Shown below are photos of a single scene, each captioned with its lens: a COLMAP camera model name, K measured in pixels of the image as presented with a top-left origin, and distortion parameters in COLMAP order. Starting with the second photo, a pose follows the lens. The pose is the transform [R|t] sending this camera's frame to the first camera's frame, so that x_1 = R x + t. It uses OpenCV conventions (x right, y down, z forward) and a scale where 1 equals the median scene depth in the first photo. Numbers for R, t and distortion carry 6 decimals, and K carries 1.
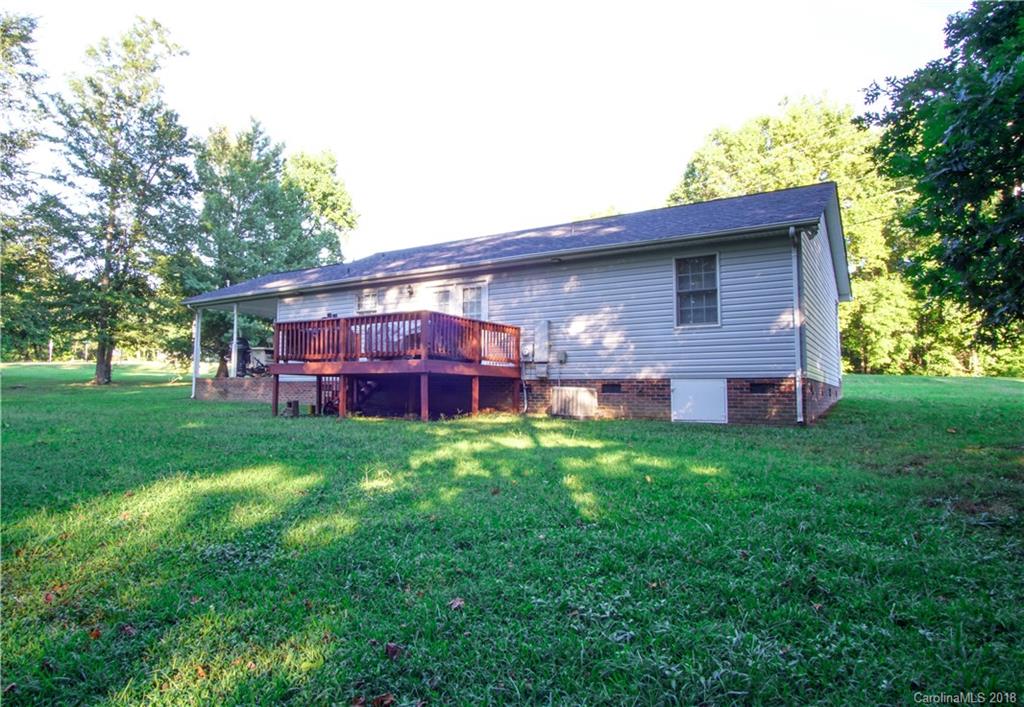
lens RADIAL K [[588.4, 0, 511.0], [0, 588.4, 334.7], [0, 0, 1]] dist [-0.005639, -0.001057]
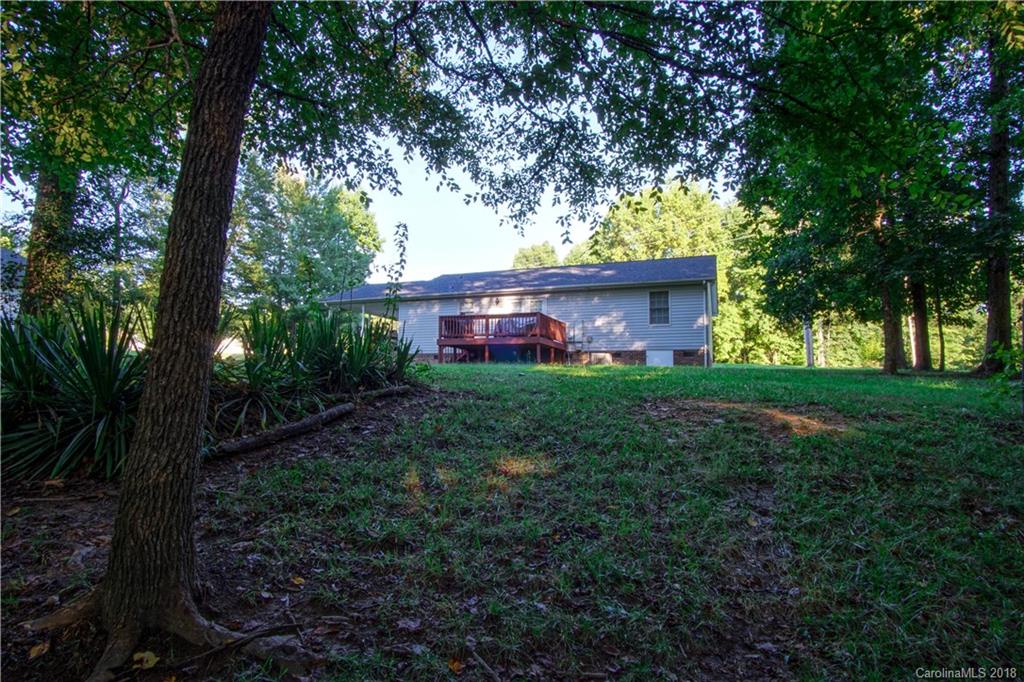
lens RADIAL K [[550.5, 0, 512.0], [0, 550.5, 341.0], [0, 0, 1]] dist [-0.030733, 0.000609]
pose [[0.975879, 0.027364, 0.216588, -0.466277], [-0.026748, 0.999626, -0.005776, 0.051512], [-0.216665, -0.000156, 0.976246, -0.594019]]
